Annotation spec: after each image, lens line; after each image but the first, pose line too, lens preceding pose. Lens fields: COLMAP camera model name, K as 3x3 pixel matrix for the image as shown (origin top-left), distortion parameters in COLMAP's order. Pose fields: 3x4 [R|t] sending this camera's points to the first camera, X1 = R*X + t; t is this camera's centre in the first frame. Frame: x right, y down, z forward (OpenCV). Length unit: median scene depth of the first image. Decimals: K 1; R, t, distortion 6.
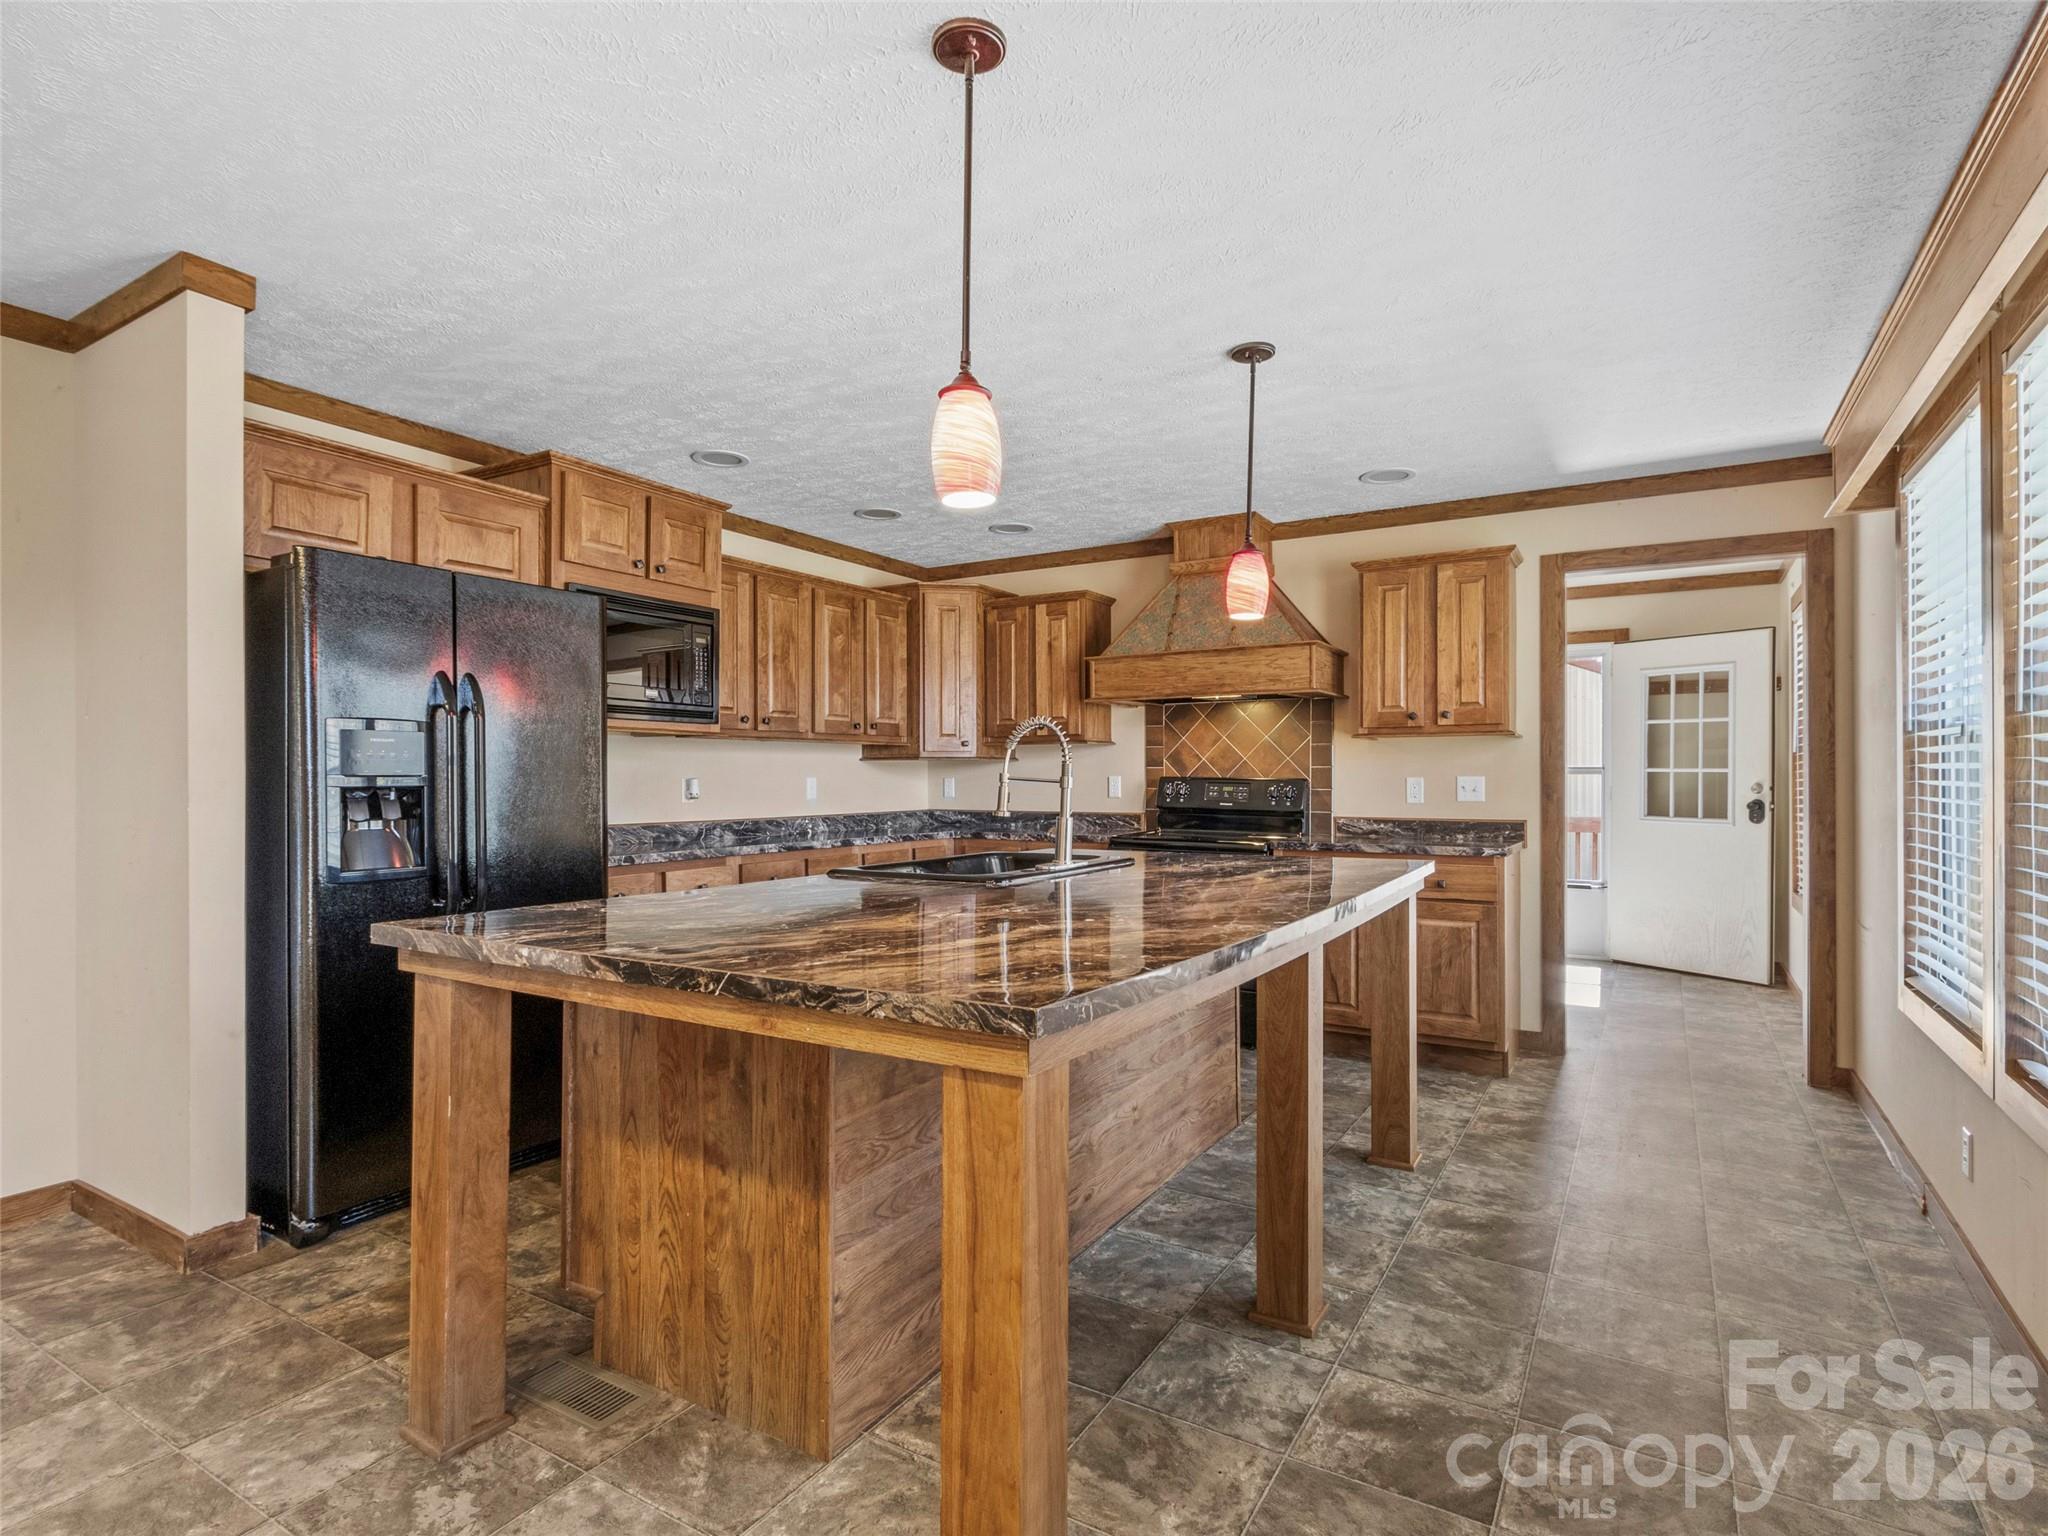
lens RADIAL K [[1060.2, 0, 1015.8], [0, 1060.2, 774.5], [0, 0, 1]] dist [0.004729, 0.000933]
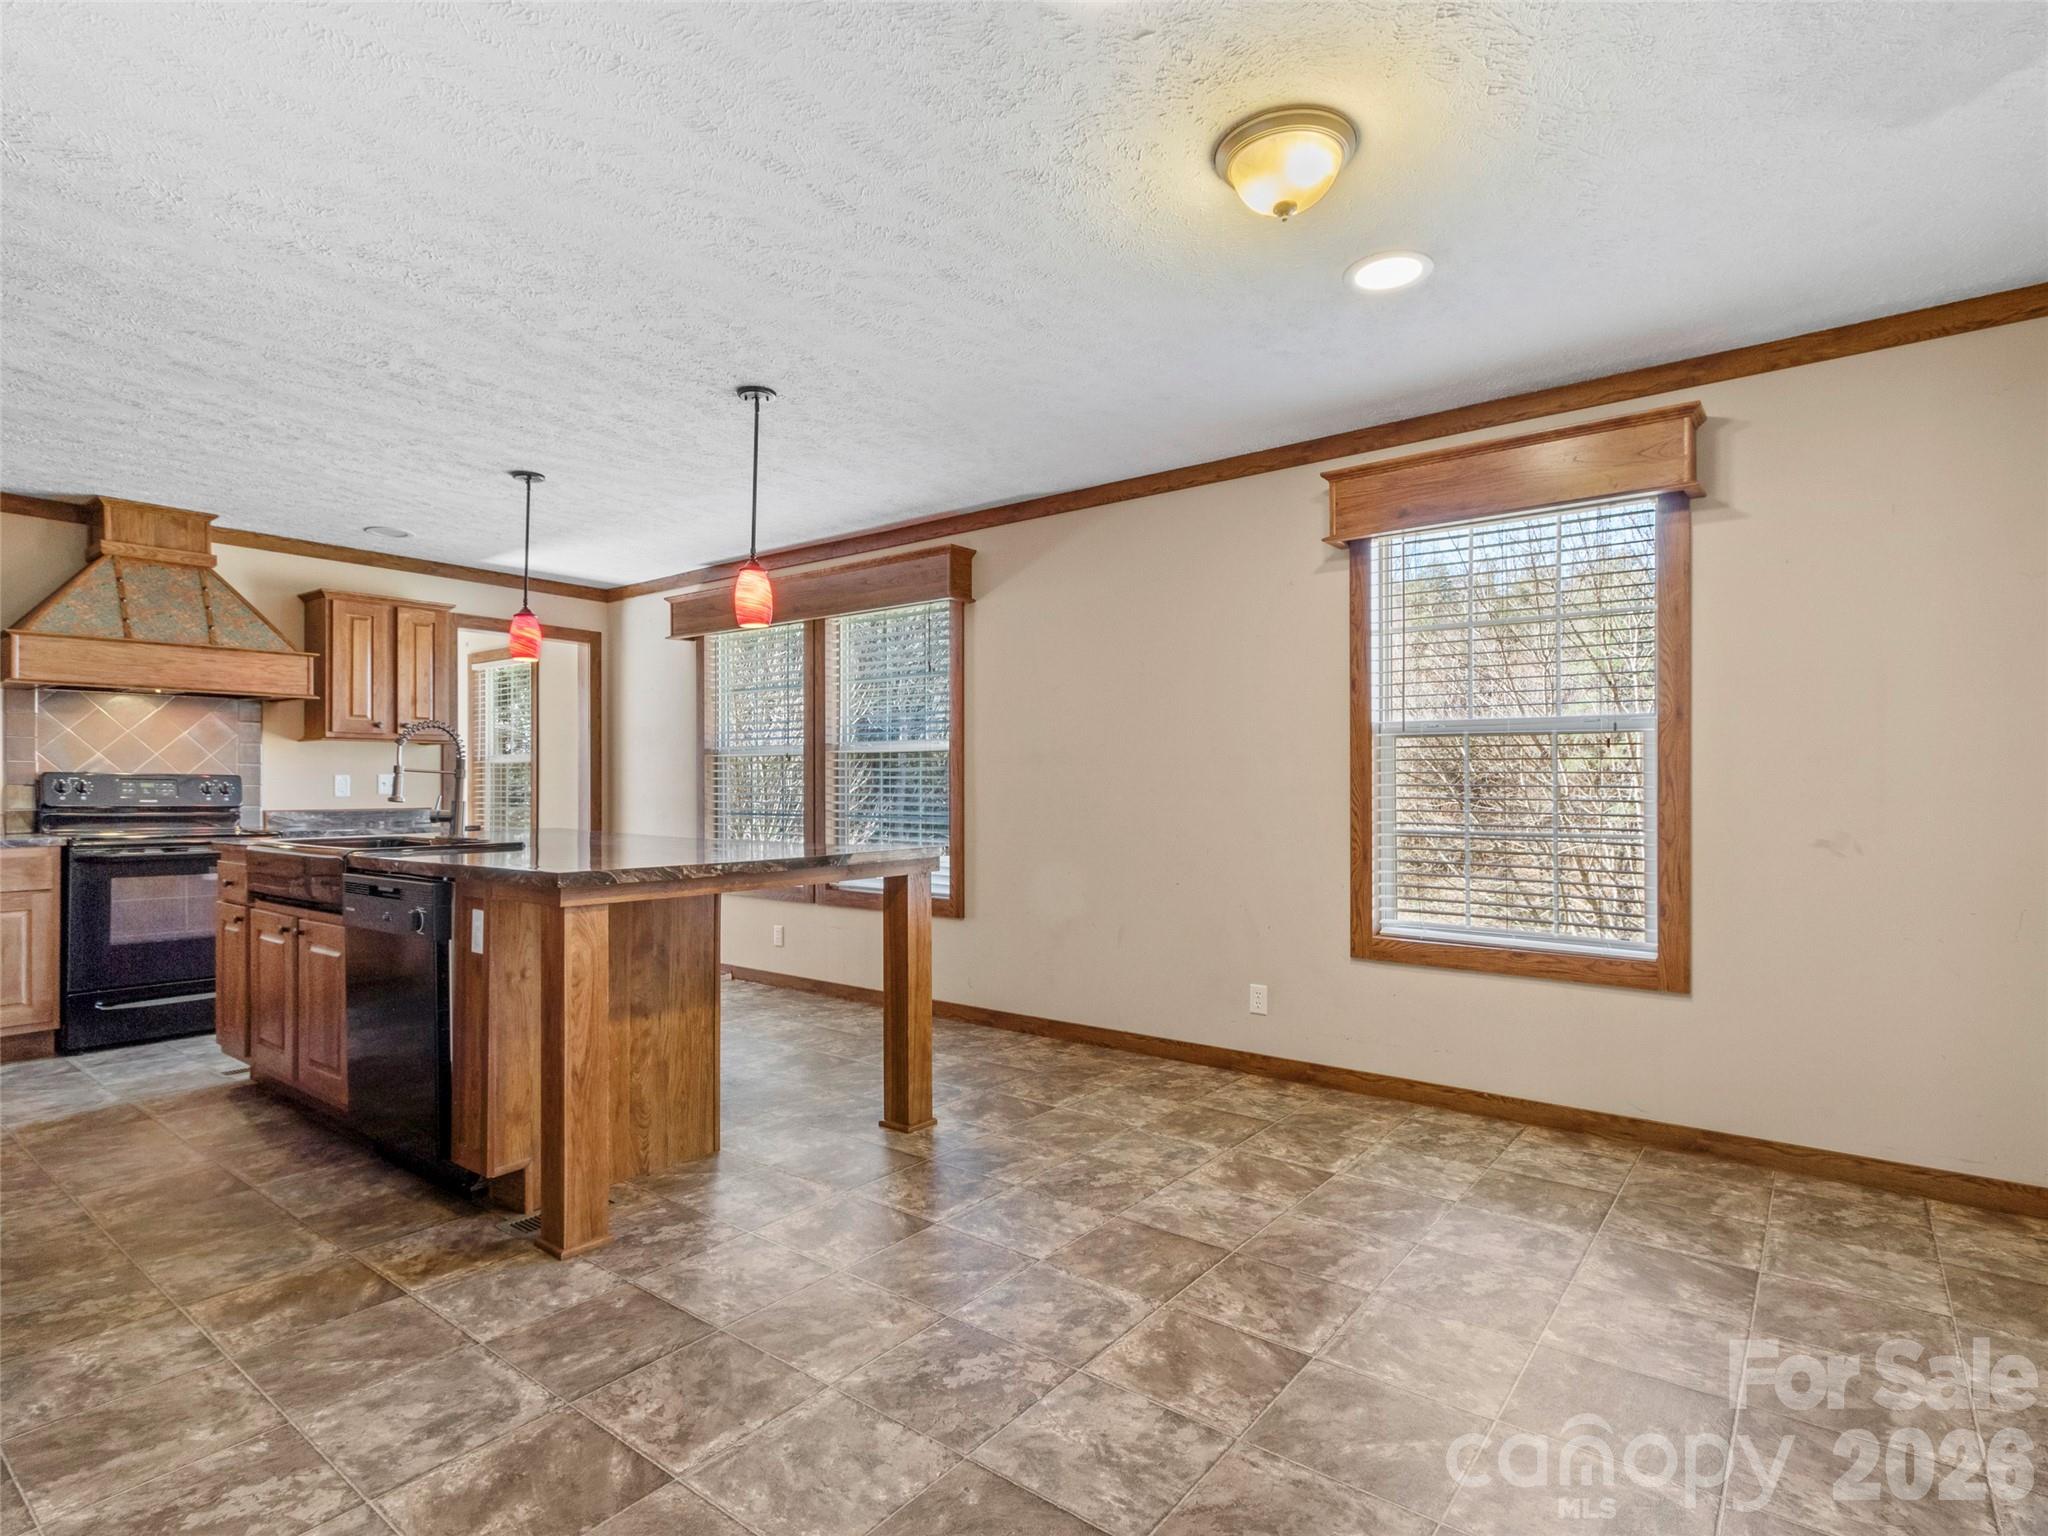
lens RADIAL K [[1052.6, 0, 1013.6], [0, 1052.6, 777.6], [0, 0, 1]] dist [0.003328, -0.002206]
pose [[0.115567, 0.007223, 0.993273, -0.754097], [-0.002528, 0.999972, -0.006978, 0.012749], [-0.993296, -0.001704, 0.115582, 0.122044]]
